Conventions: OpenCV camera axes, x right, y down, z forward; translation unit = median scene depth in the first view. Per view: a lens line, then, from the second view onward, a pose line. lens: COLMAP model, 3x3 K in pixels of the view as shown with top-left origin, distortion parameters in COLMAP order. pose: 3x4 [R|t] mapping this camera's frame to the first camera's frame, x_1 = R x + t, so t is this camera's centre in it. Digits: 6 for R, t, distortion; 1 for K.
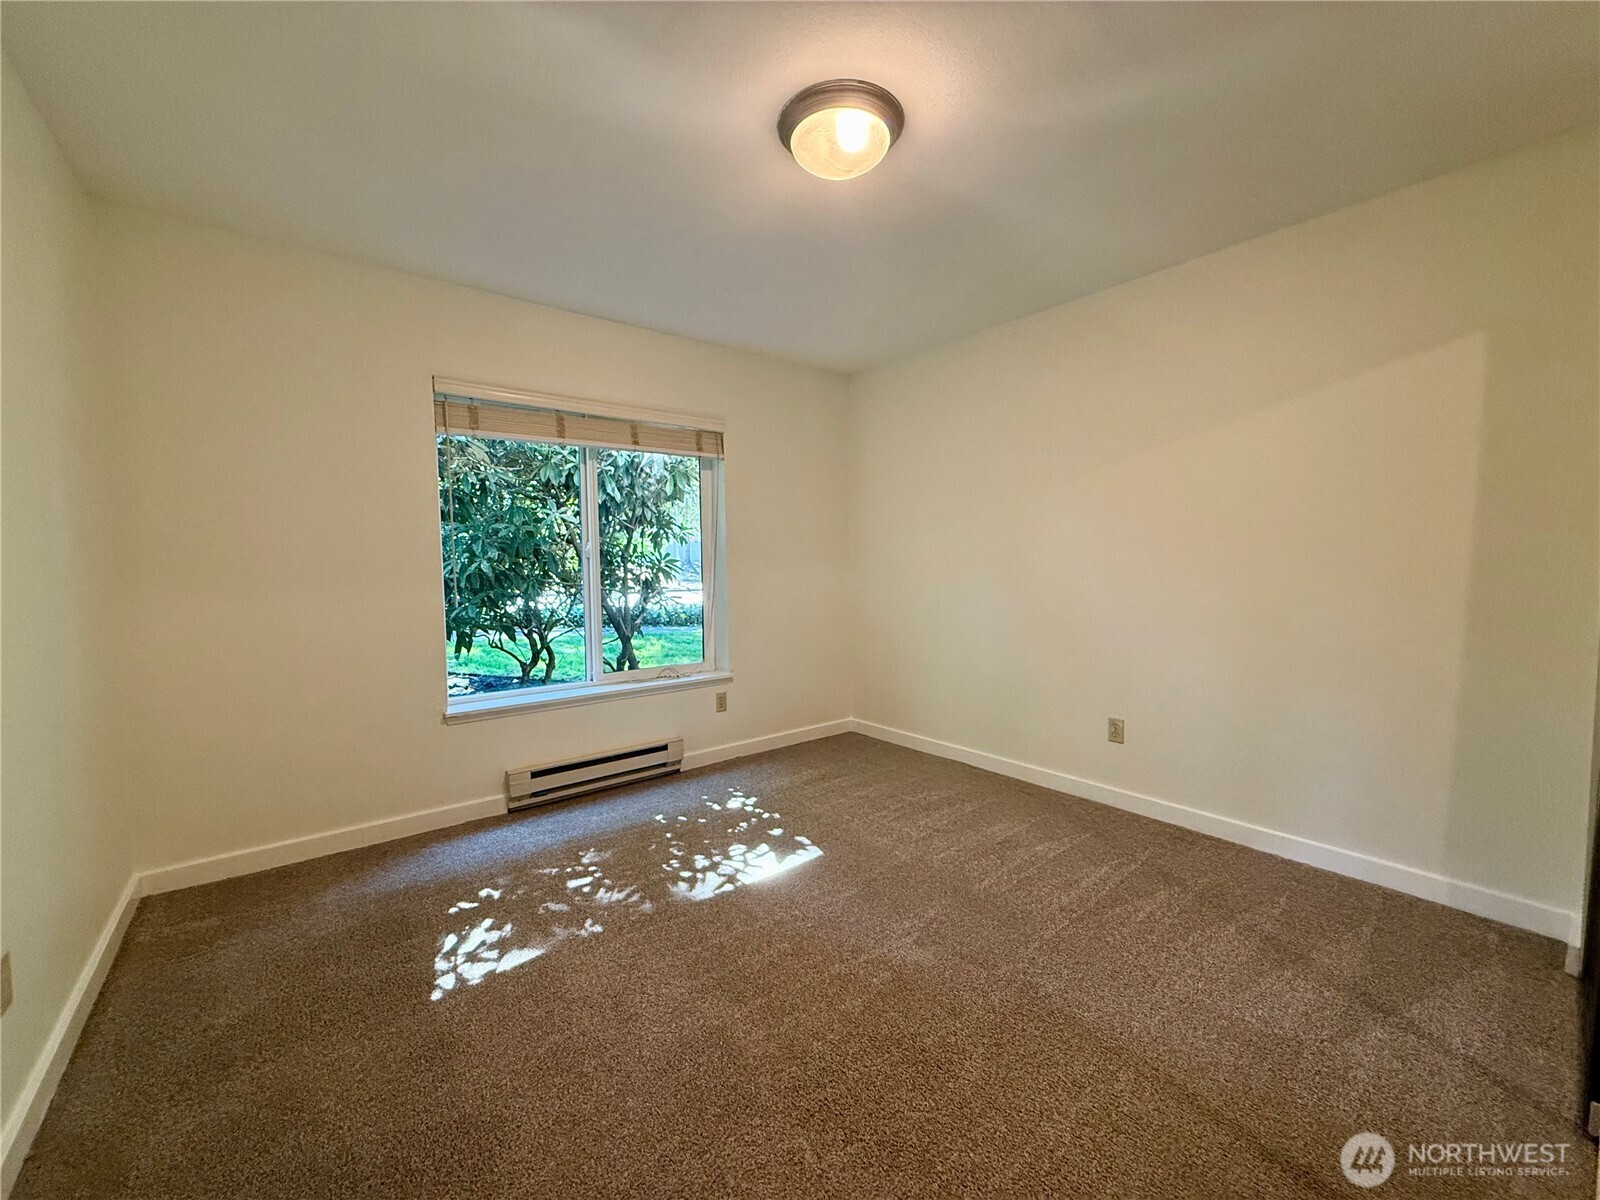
lens RADIAL K [[633.1, 0, 796.1], [0, 633.1, 598.3], [0, 0, 1]] dist [-0.002852, -0.000173]
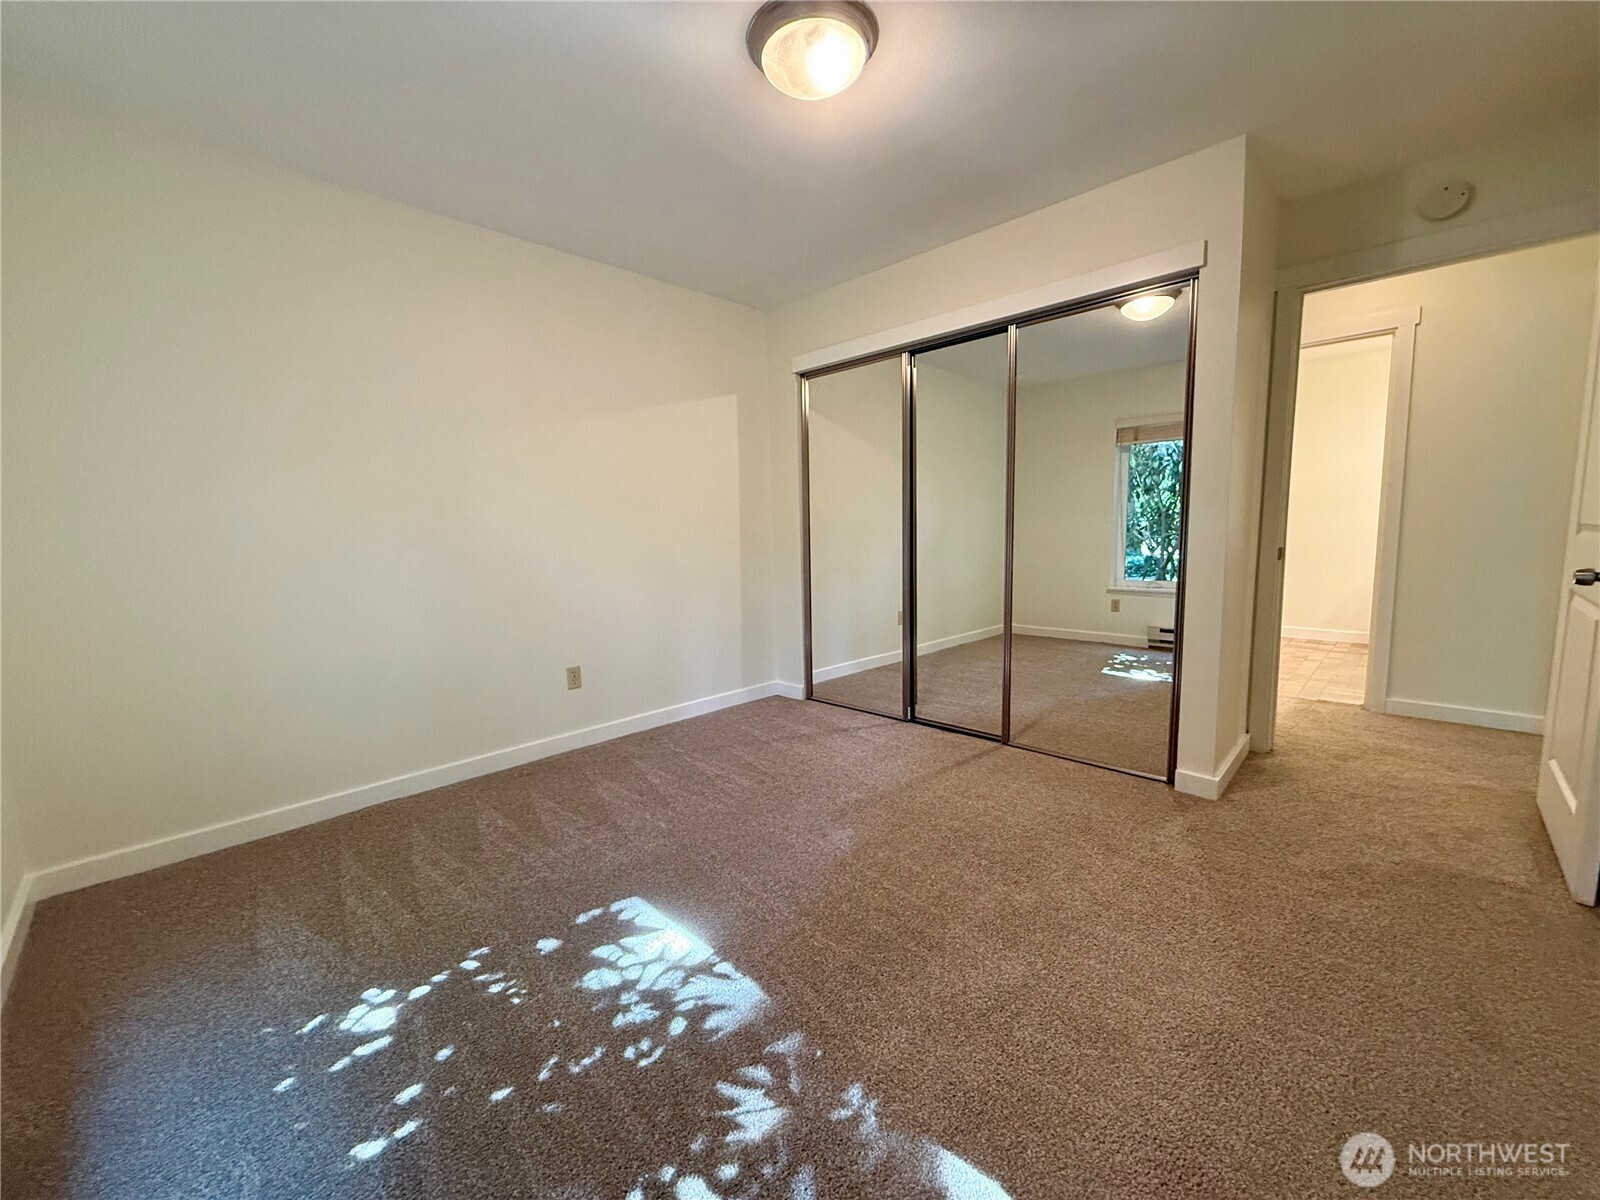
lens RADIAL K [[633.1, 0, 796.1], [0, 633.1, 598.3], [0, 0, 1]] dist [-0.002852, -0.000173]
pose [[-0.112638, -0.104616, 0.988113, -0.681760], [0.079424, 0.990312, 0.113902, -0.017955], [-0.990457, 0.091309, -0.103238, 0.854122]]
